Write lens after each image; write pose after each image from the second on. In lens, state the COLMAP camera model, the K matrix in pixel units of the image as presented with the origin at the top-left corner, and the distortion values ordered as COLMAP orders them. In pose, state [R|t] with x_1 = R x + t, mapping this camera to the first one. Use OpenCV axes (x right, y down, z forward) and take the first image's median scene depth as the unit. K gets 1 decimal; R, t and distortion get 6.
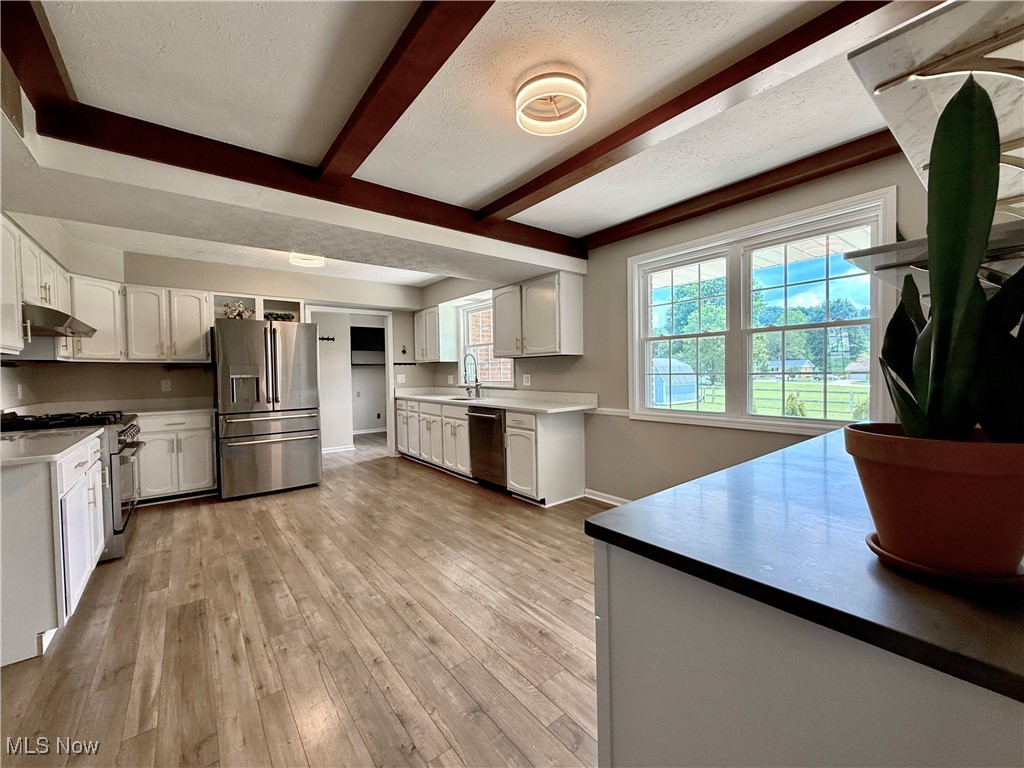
lens RADIAL K [[410.6, 0, 508.8], [0, 410.6, 380.1], [0, 0, 1]] dist [0.000410, 0.000123]
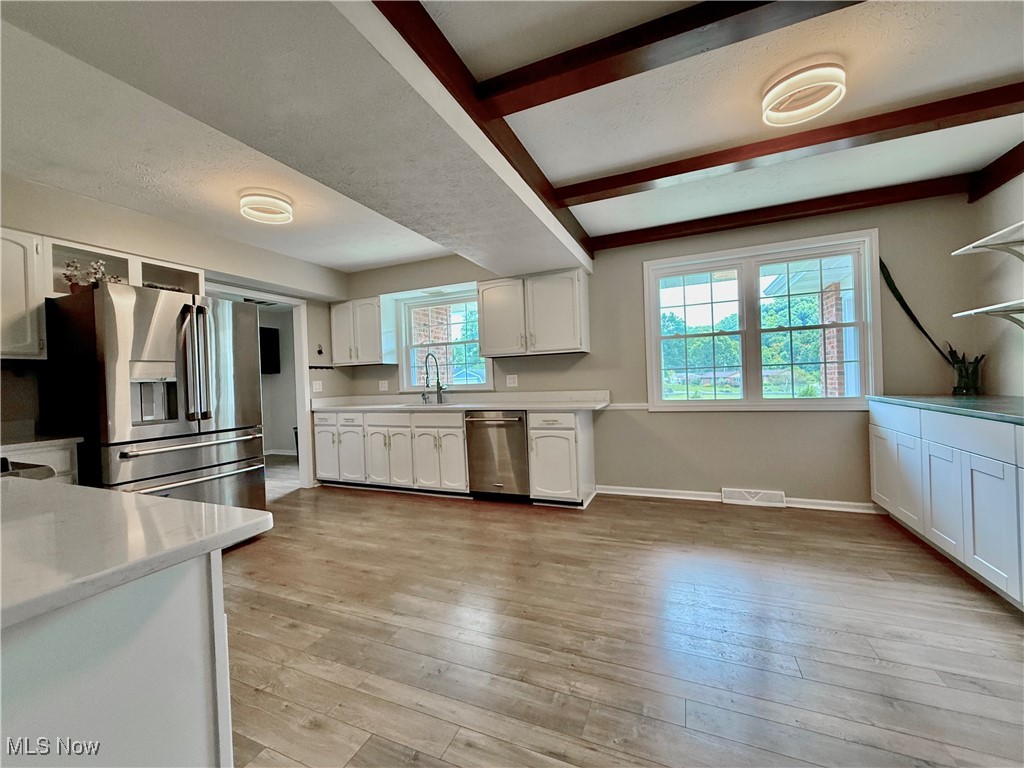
lens RADIAL K [[410.6, 0, 508.8], [0, 410.6, 380.1], [0, 0, 1]] dist [0.000410, 0.000123]
pose [[0.879406, -0.017589, 0.475748, -0.504683], [0.032737, 0.999186, -0.023573, 0.024754], [-0.474946, 0.036305, 0.879266, 0.220421]]
